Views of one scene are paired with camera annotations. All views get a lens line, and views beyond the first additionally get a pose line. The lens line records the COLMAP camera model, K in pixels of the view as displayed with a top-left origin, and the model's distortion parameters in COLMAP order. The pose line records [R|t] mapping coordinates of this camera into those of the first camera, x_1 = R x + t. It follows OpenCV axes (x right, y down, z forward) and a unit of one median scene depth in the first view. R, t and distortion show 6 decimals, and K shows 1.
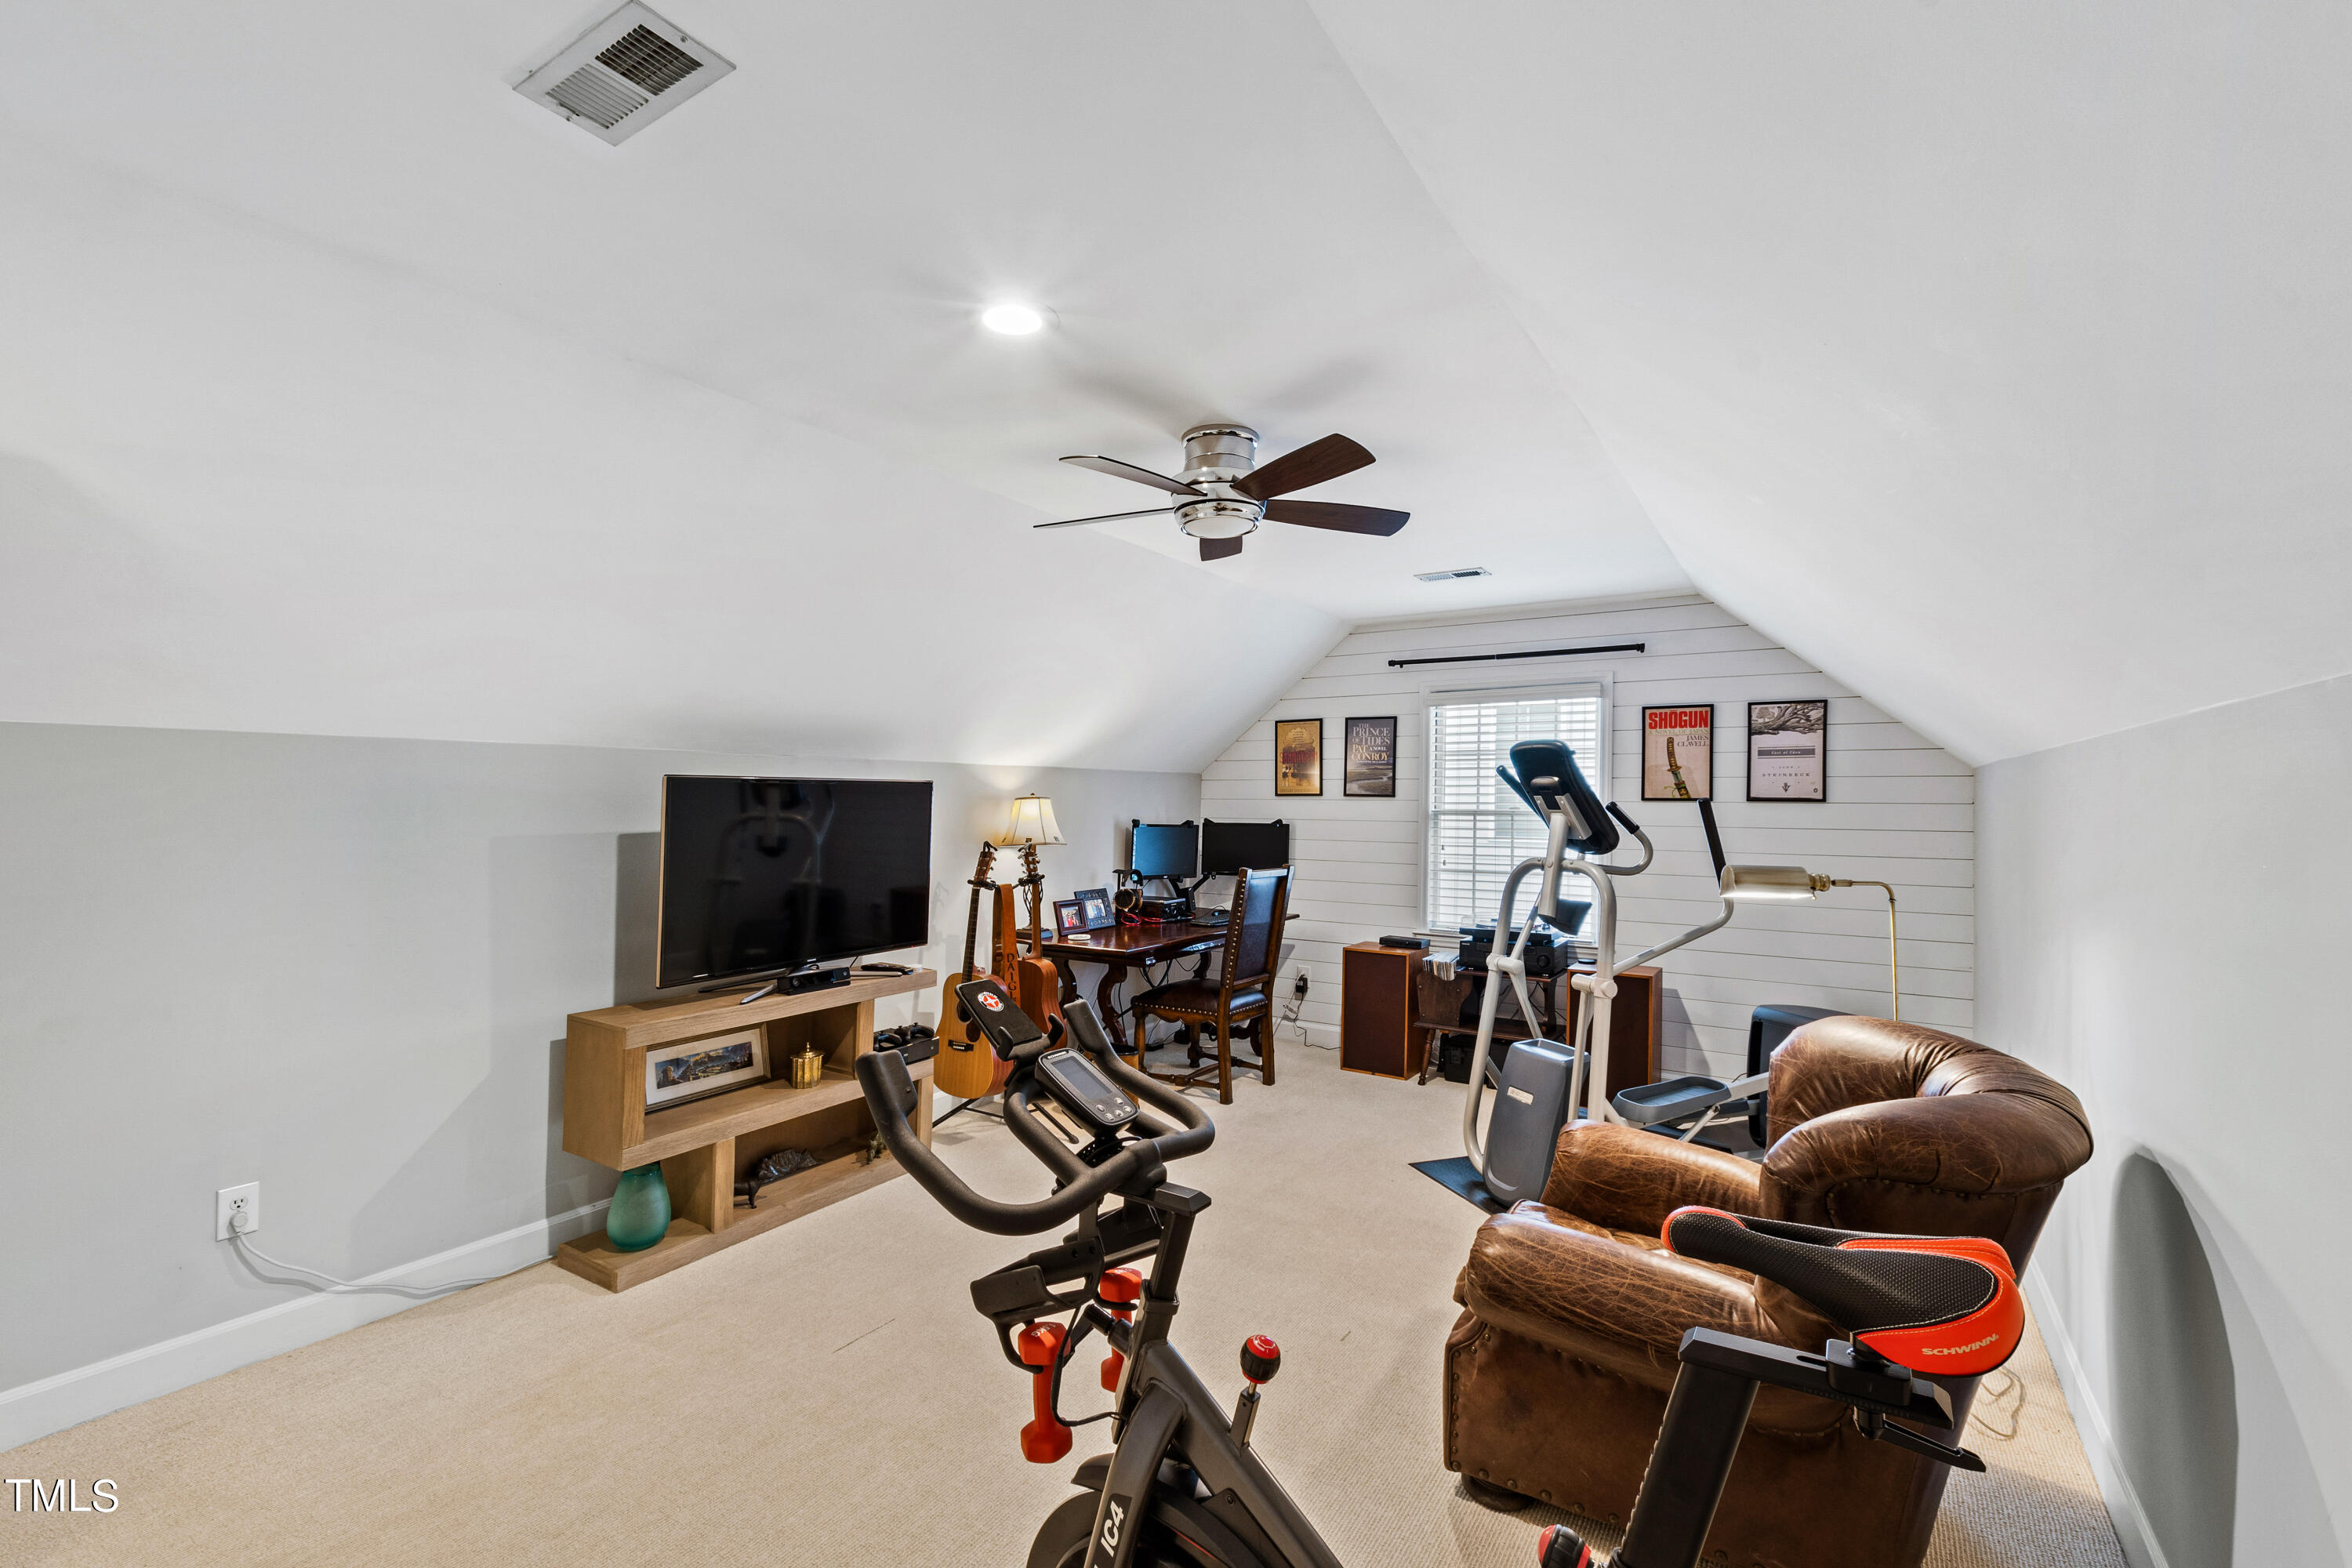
lens RADIAL K [[1043.1, 0, 1174.6], [0, 1043.1, 783.2], [0, 0, 1]] dist [0.007588, -0.003234]
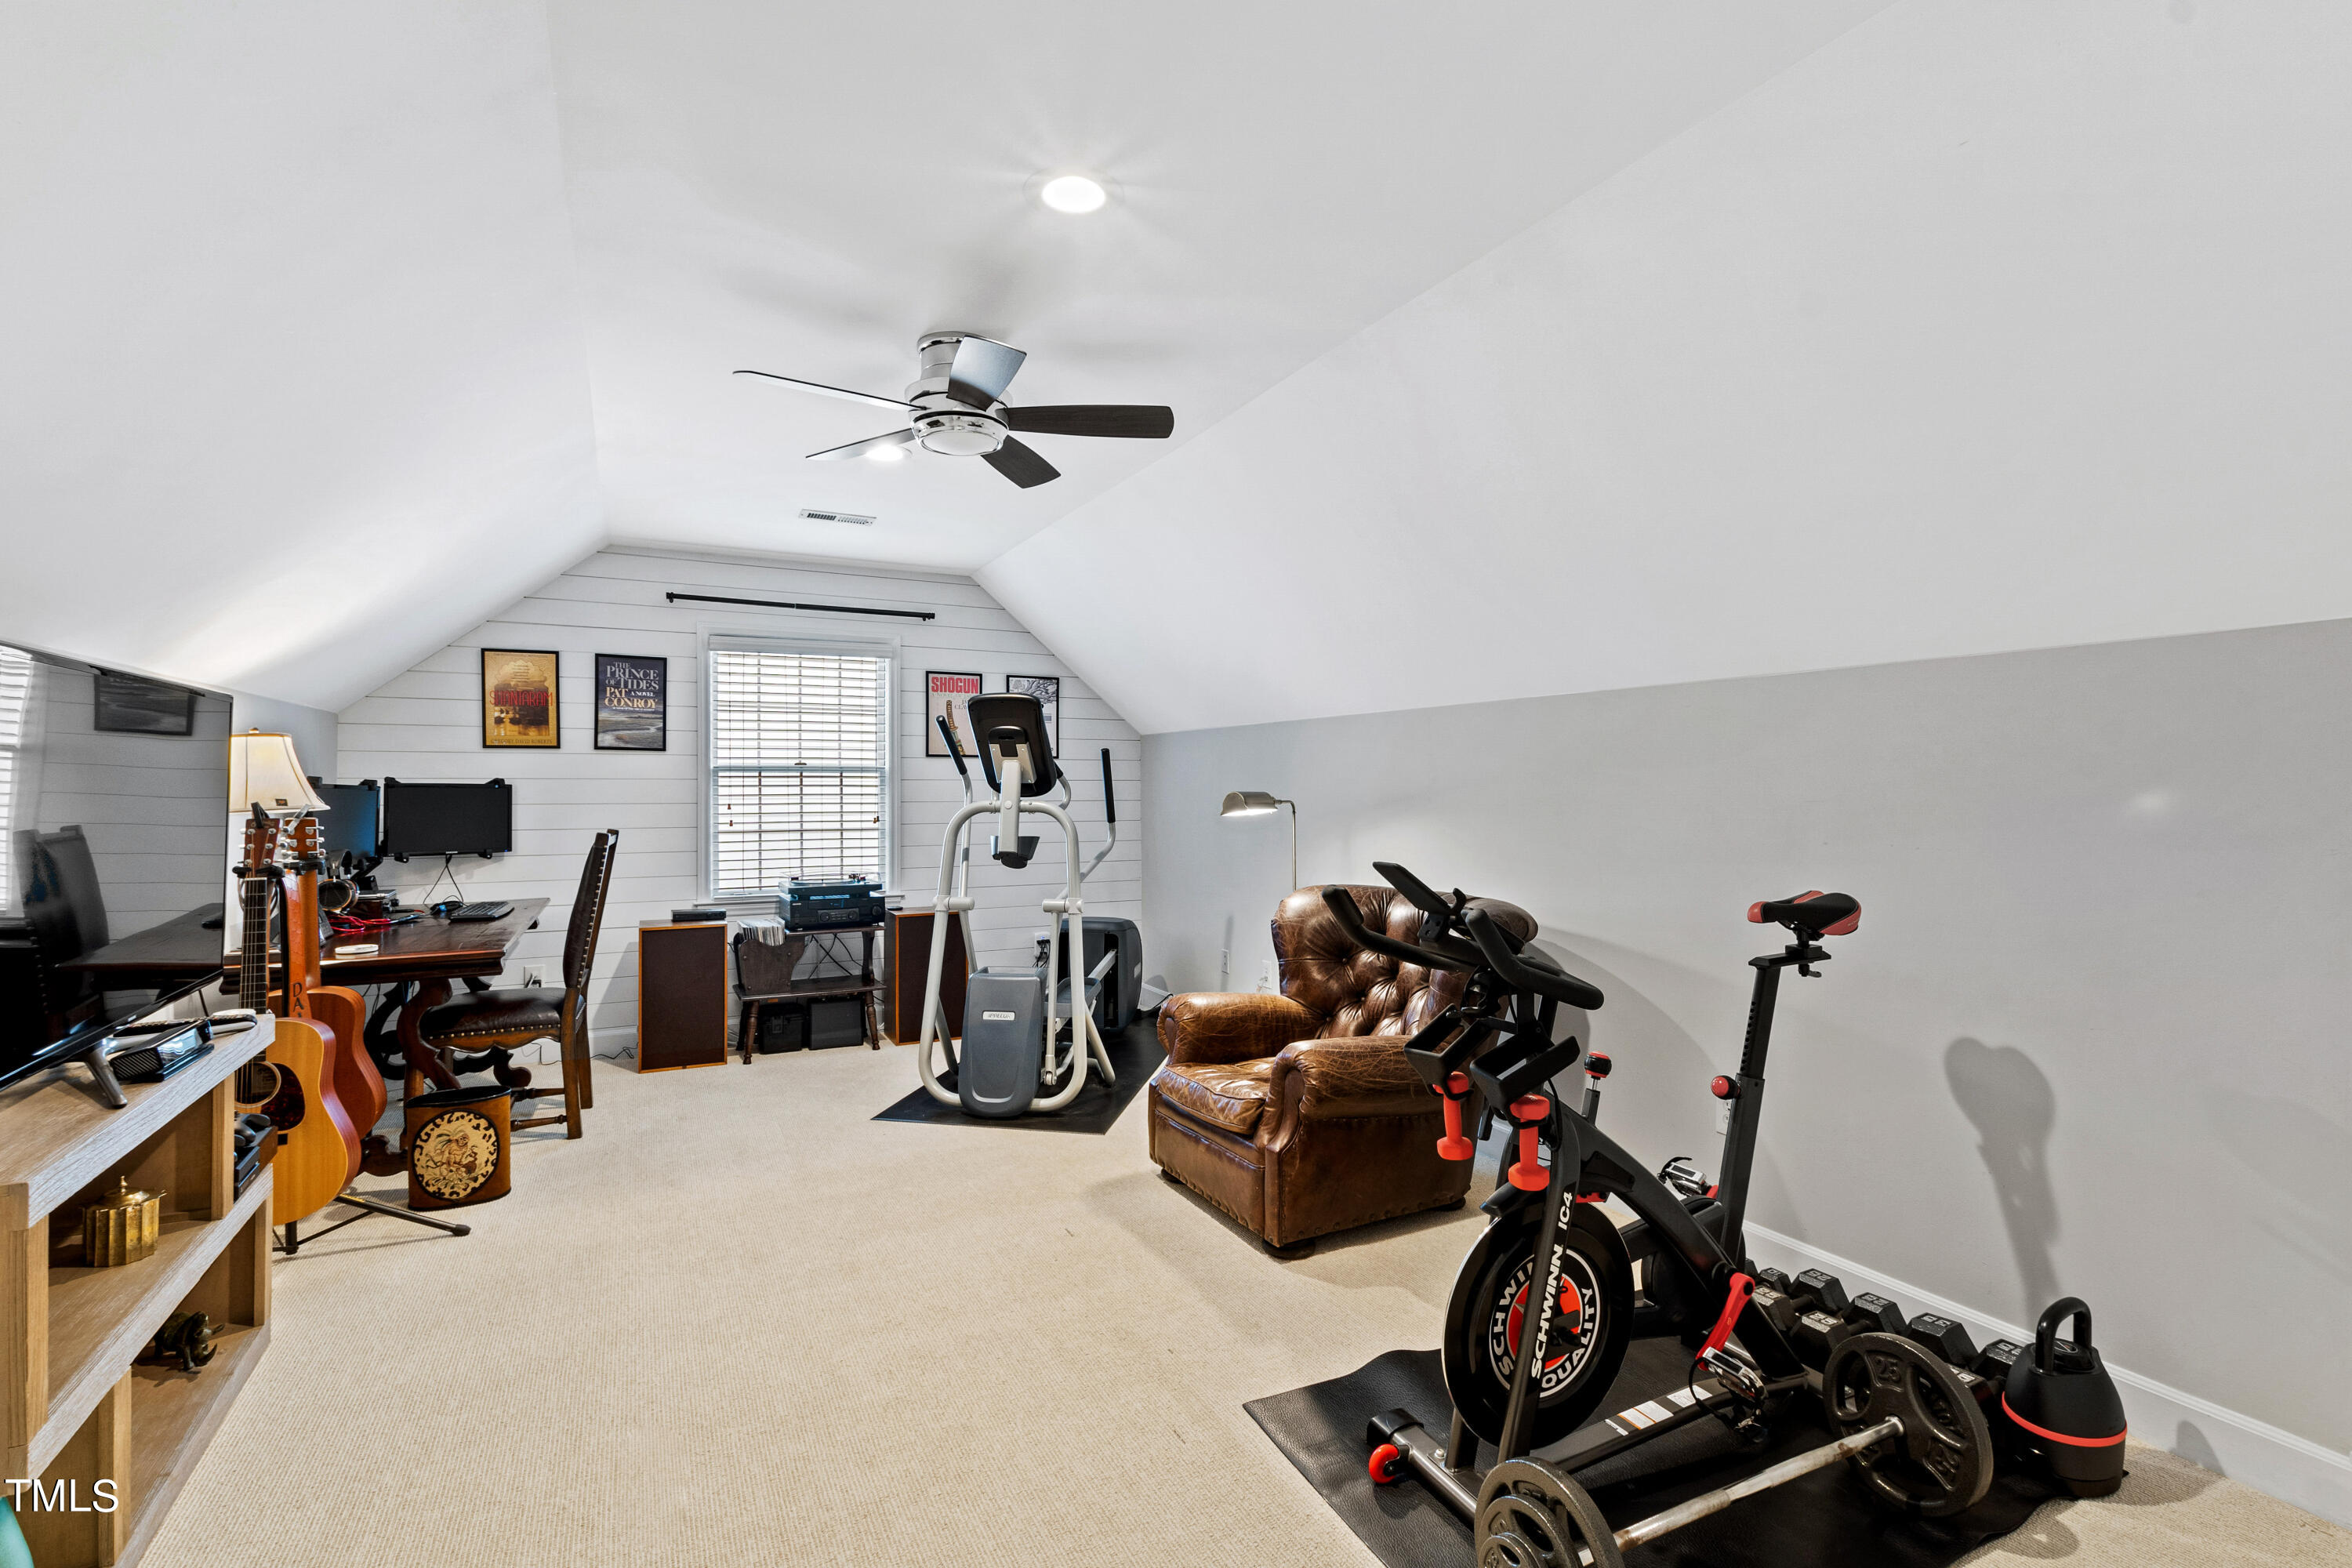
lens RADIAL K [[1129.1, 0, 1175.7], [0, 1129.1, 790.8], [0, 0, 1]] dist [-0.001330, 0.000034]
pose [[0.466274, -0.009003, 0.884594, -0.428950], [-0.008989, 0.999848, 0.014914, 0.029084], [-0.884594, -0.014906, 0.466123, 0.193070]]
